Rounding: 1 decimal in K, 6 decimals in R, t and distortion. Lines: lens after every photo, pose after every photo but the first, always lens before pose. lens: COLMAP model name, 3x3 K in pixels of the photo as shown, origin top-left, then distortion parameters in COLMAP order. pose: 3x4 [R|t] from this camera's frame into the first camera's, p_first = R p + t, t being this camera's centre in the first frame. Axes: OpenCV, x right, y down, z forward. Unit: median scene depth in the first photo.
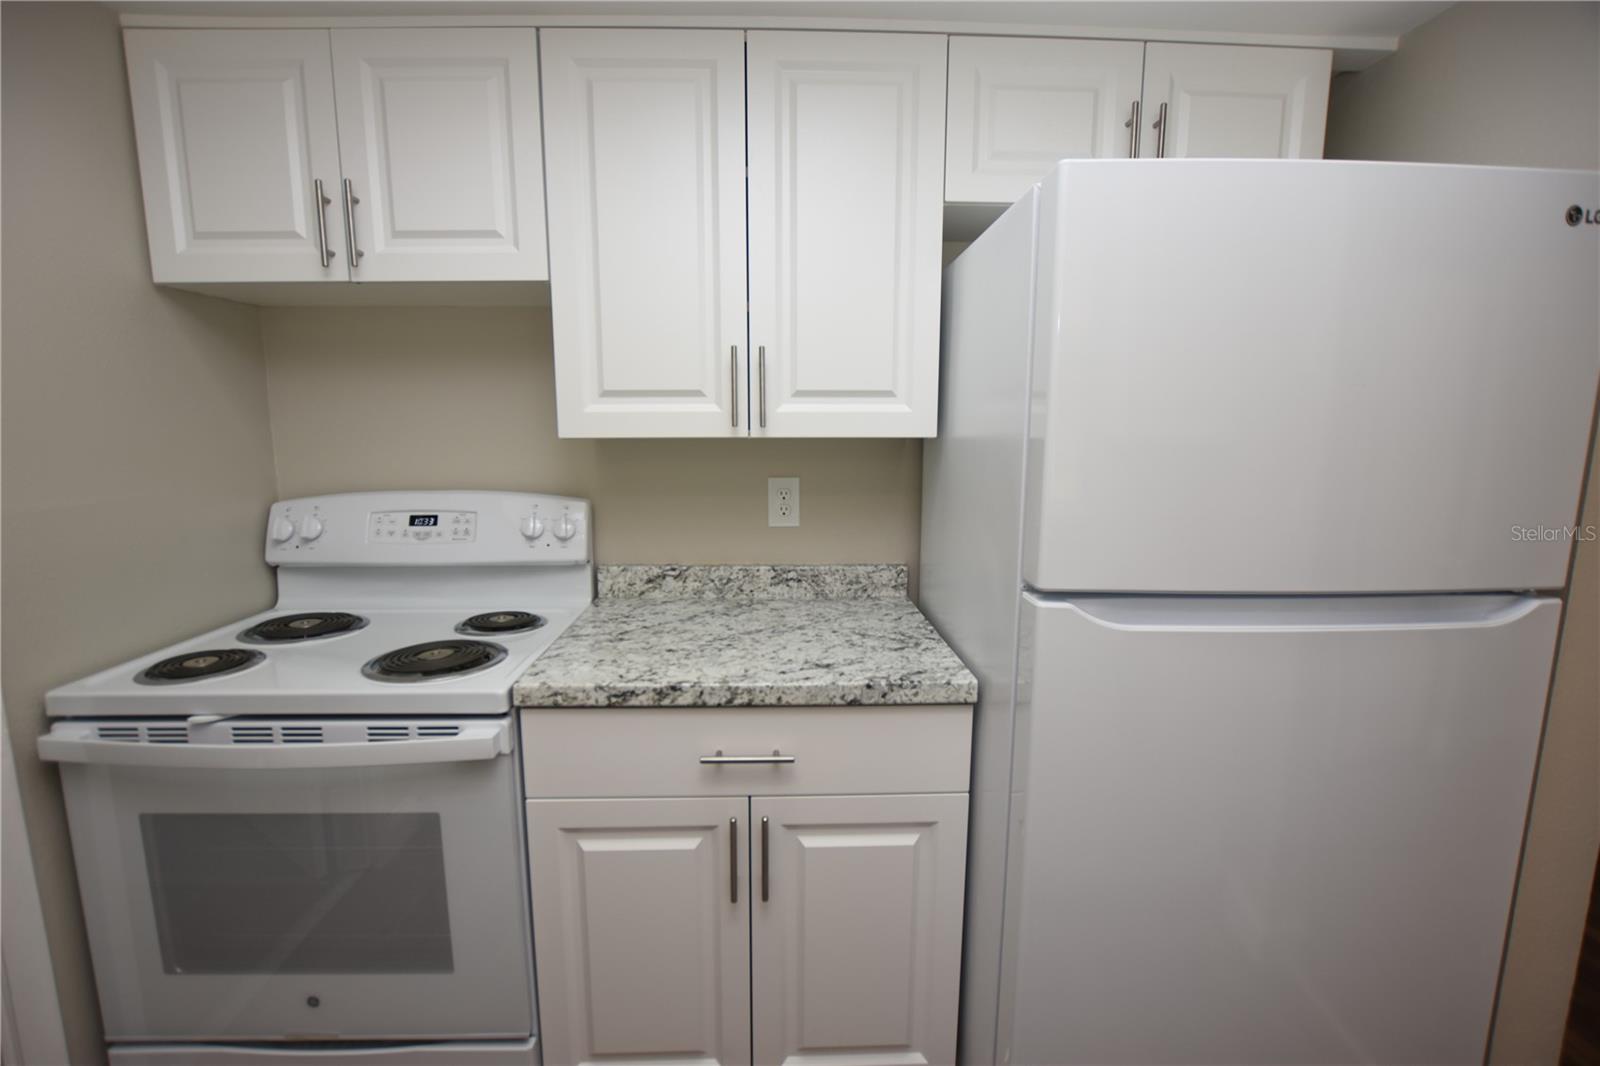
lens RADIAL K [[710.1, 0, 789.2], [0, 710.1, 531.4], [0, 0, 1]] dist [-0.025226, 0.000298]
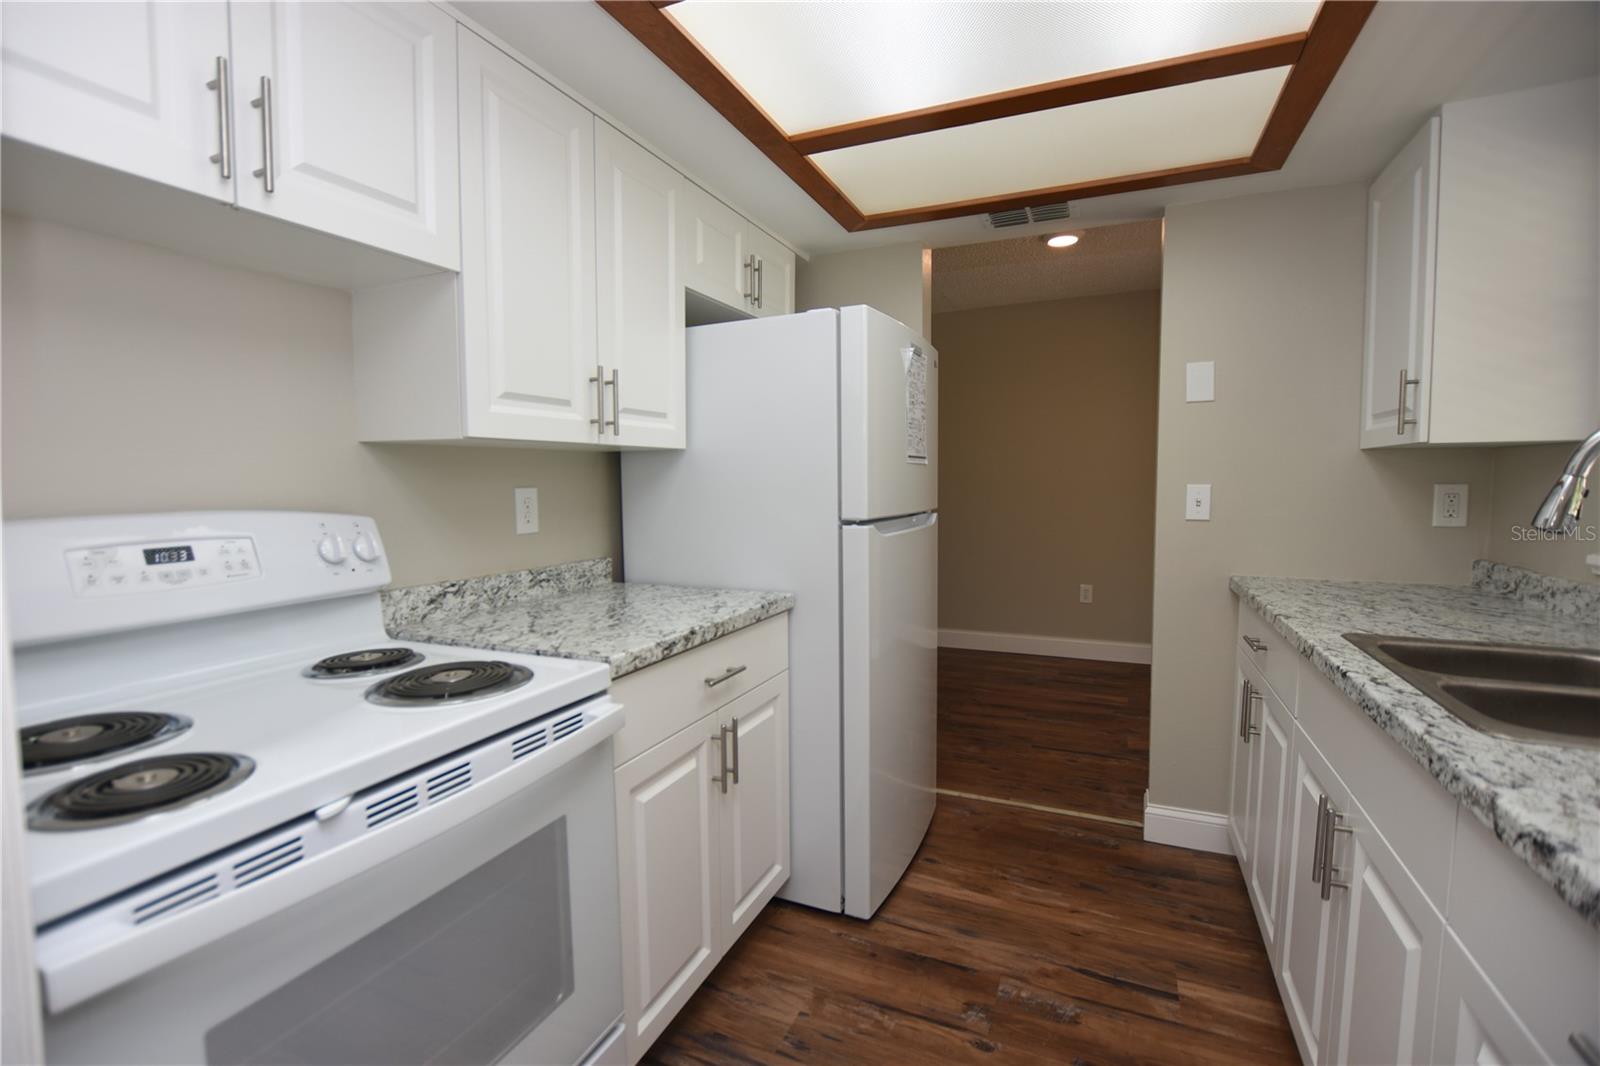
lens RADIAL K [[710.1, 0, 789.2], [0, 710.1, 531.4], [0, 0, 1]] dist [-0.025226, 0.000298]
pose [[0.451444, -0.072977, 0.889310, -0.837936], [0.140703, 0.990003, 0.009815, 0.038463], [-0.881136, 0.120697, 0.457199, 0.175750]]
